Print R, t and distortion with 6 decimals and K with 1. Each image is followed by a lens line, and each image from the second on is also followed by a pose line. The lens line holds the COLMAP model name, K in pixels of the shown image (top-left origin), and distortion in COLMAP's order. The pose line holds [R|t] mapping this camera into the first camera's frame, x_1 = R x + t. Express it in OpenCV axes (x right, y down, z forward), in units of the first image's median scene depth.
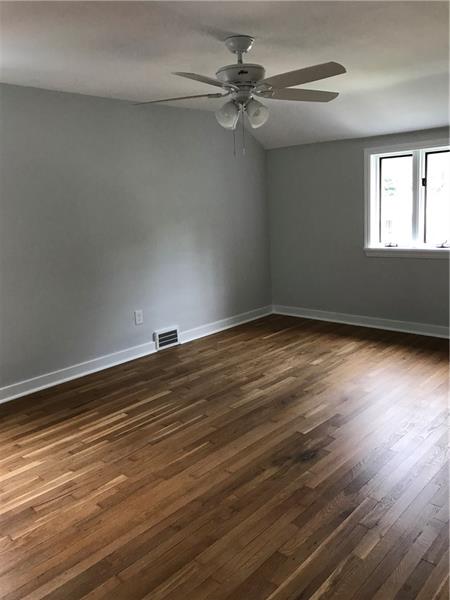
lens RADIAL K [[491.2, 0, 225.0], [0, 491.2, 300.0], [0, 0, 1]] dist [0.001782, 0.000985]
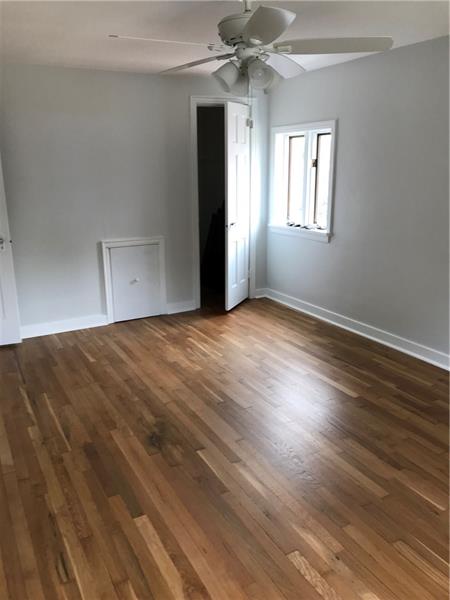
lens RADIAL K [[491.2, 0, 225.0], [0, 491.2, 300.0], [0, 0, 1]] dist [0.001782, 0.000985]
pose [[-0.320522, 0.306104, -0.896418, 0.951636], [-0.161632, 0.914794, 0.370172, -0.350011], [0.933349, 0.263538, -0.243736, 1.321659]]
